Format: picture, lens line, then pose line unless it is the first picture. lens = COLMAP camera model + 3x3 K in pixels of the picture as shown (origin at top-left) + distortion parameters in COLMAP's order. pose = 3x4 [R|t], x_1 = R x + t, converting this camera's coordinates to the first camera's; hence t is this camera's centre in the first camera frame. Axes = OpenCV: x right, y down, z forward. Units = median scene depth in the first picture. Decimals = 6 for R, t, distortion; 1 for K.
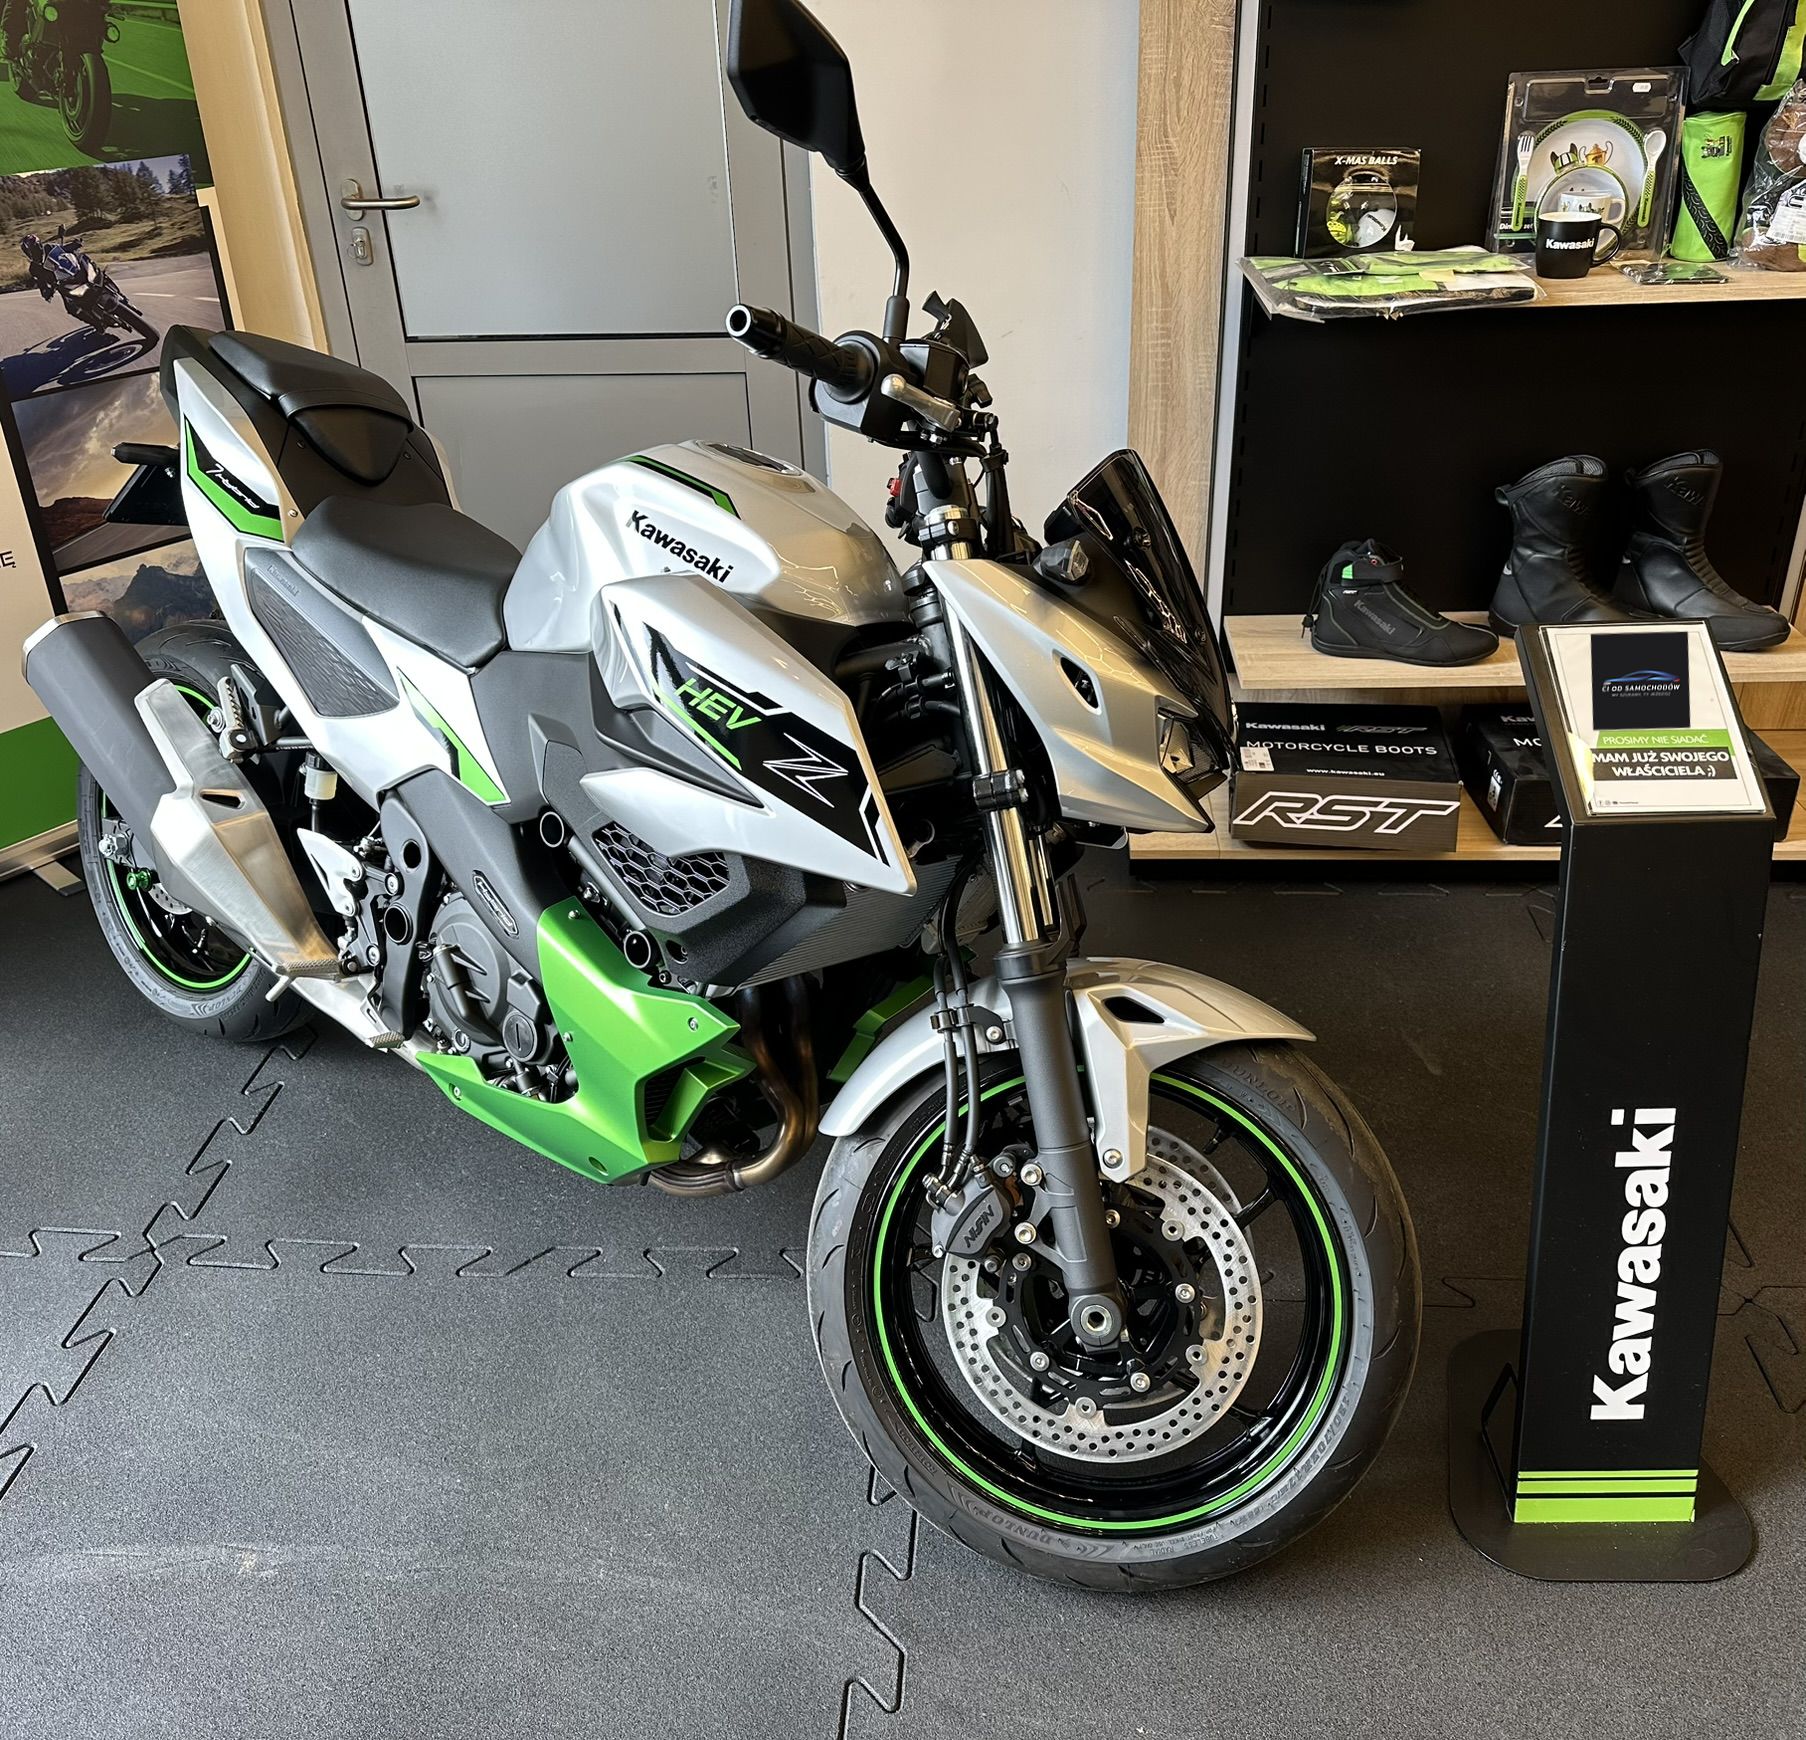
lens RADIAL K [[1597.8, 0, 886.3], [0, 1597.8, 888.1], [0, 0, 1]] dist [0.050053, -0.061542]
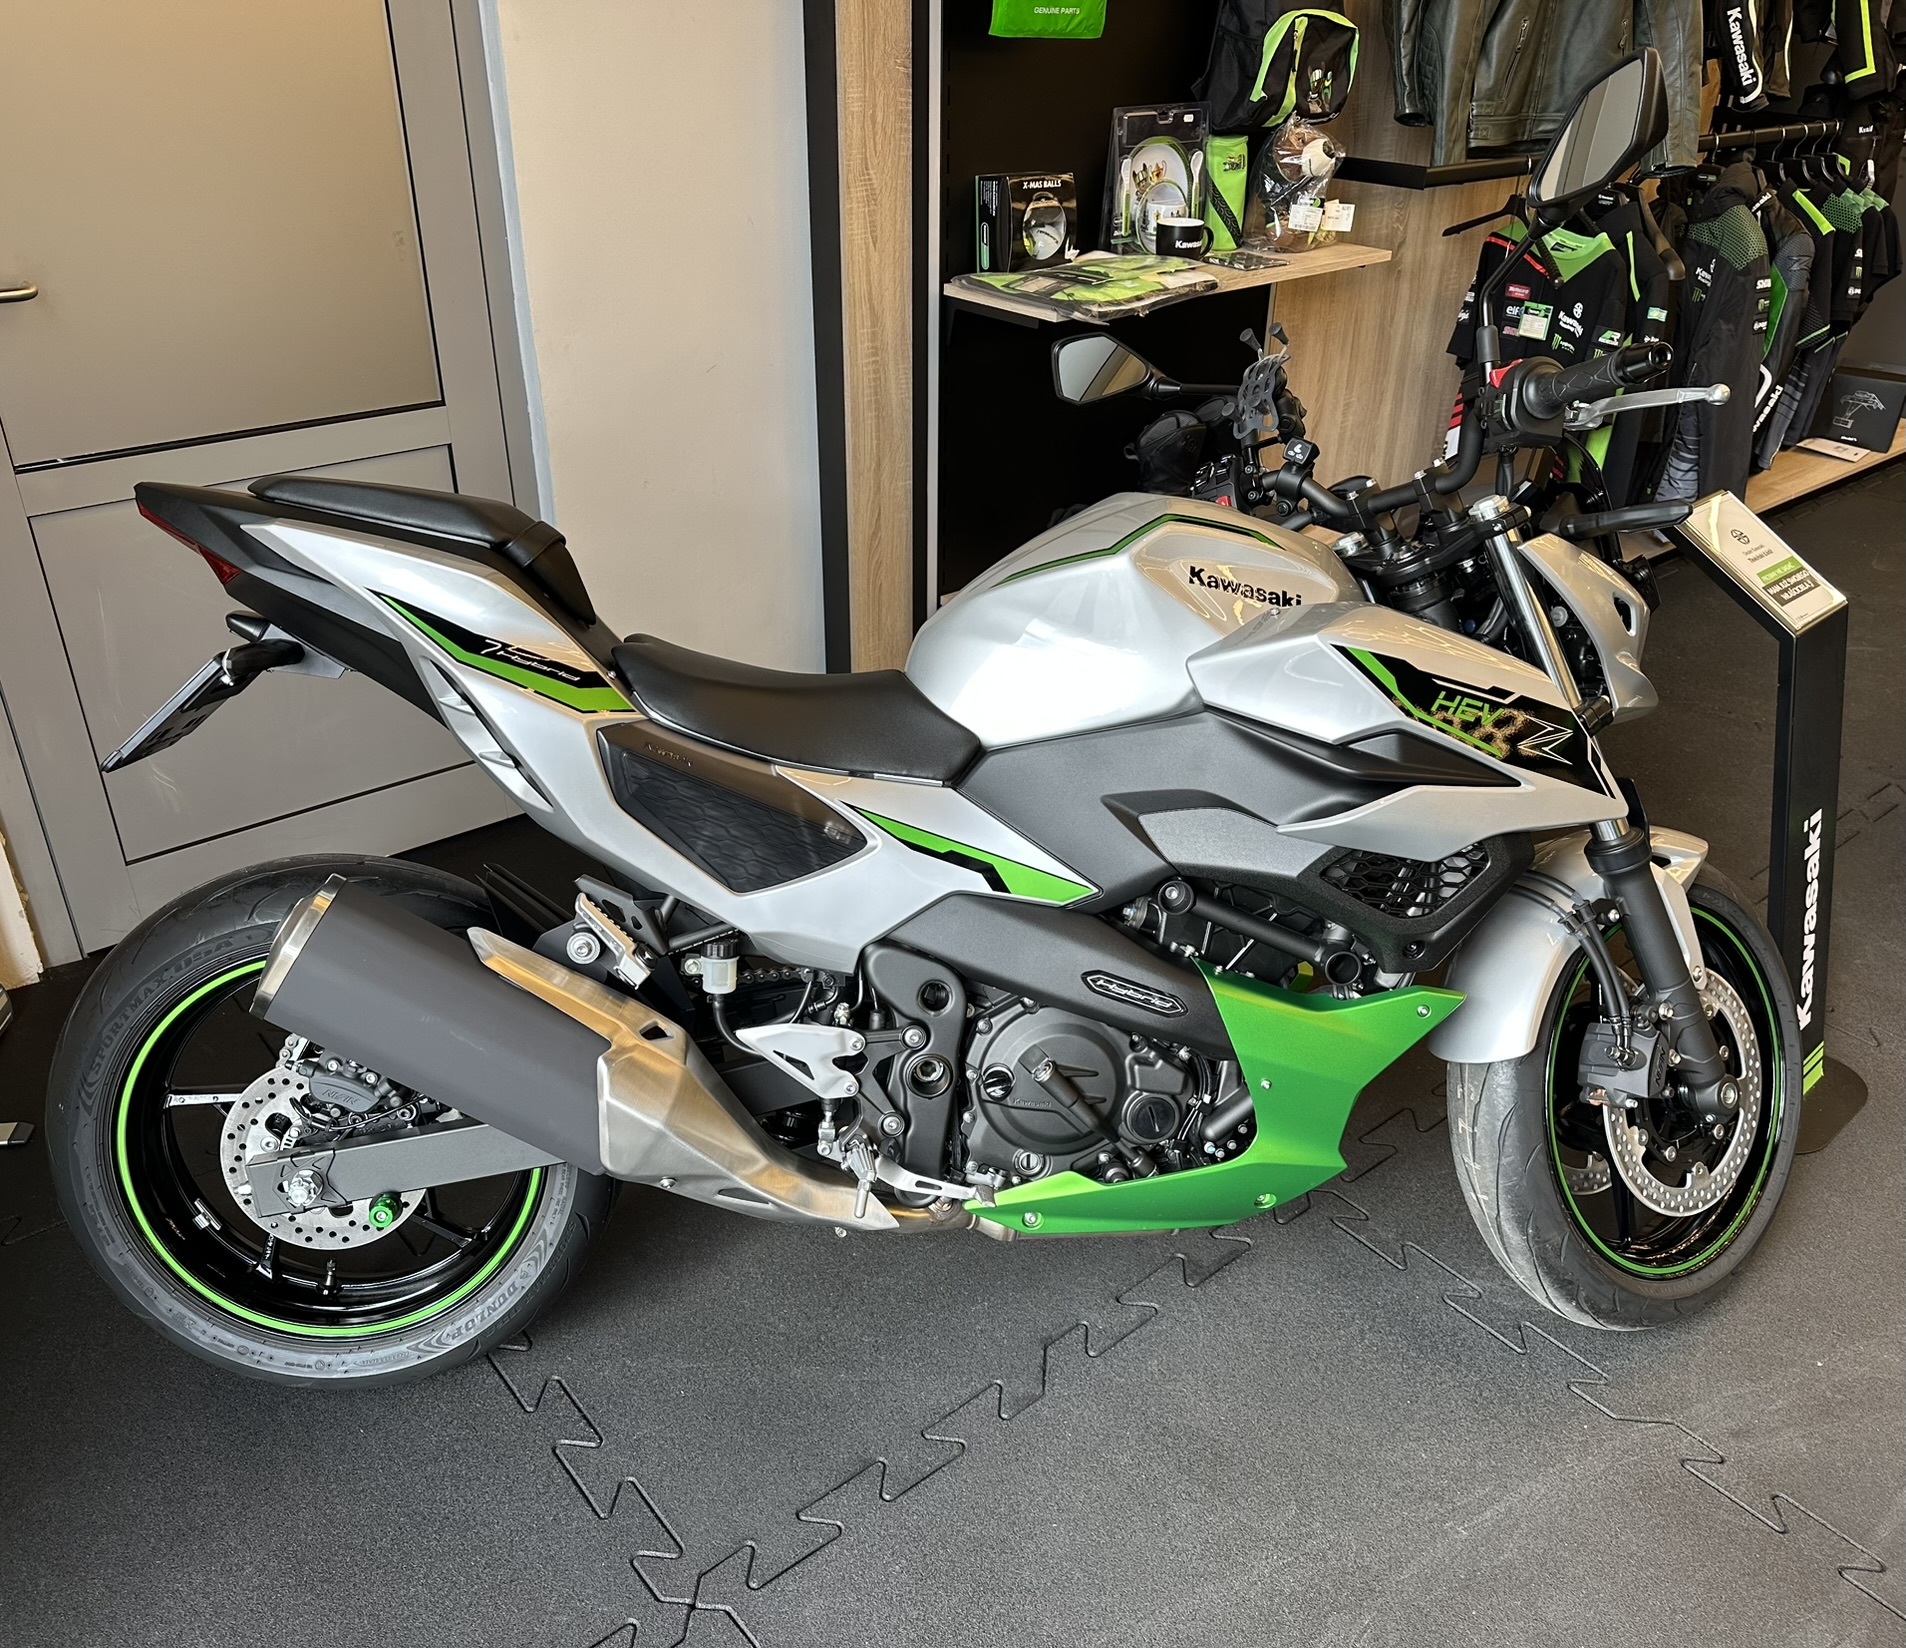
lens RADIAL K [[1531.9, 0, 921.1], [0, 1531.9, 857.4], [0, 0, 1]] dist [0.057641, -0.072228]
pose [[0.726763, -0.310717, 0.612593, -0.874678], [0.312577, 0.943750, 0.107853, -0.206536], [-0.611647, 0.113099, 0.783005, 0.346565]]
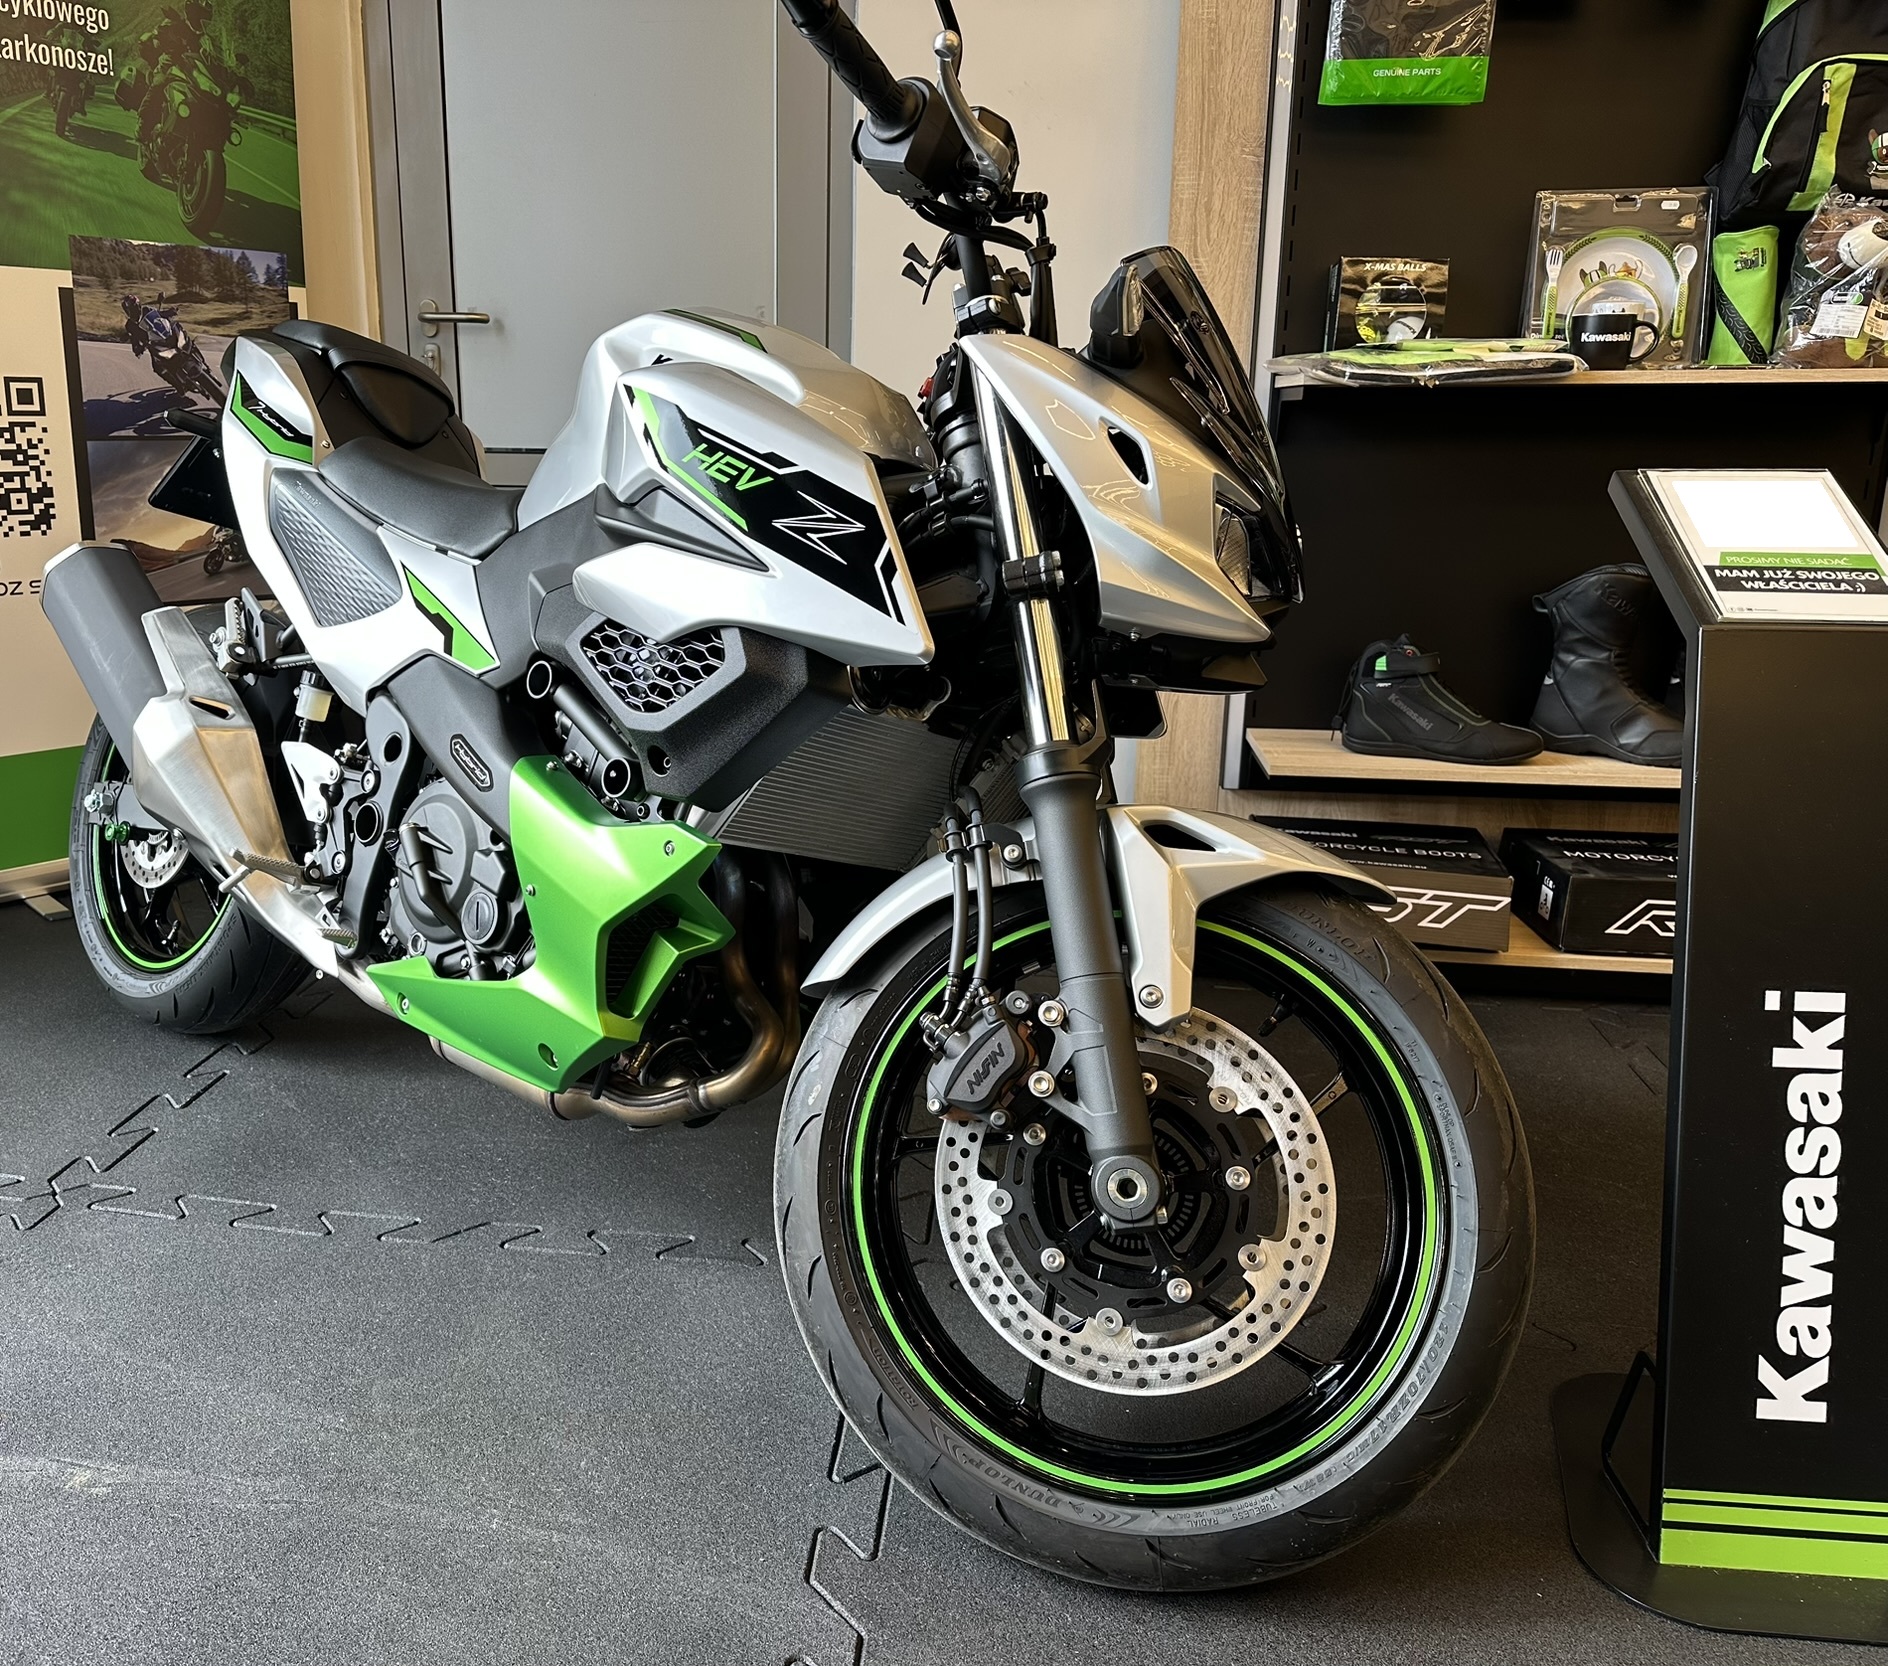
lens RADIAL K [[1539.6, 0, 778.7], [0, 1539.6, 846.1], [0, 0, 1]] dist [0.042496, -0.045962]
pose [[0.995431, 0.060254, -0.074073, 0.002355], [-0.076512, 0.967443, -0.241248, 0.257680], [0.057126, 0.245813, 0.967633, 0.159648]]
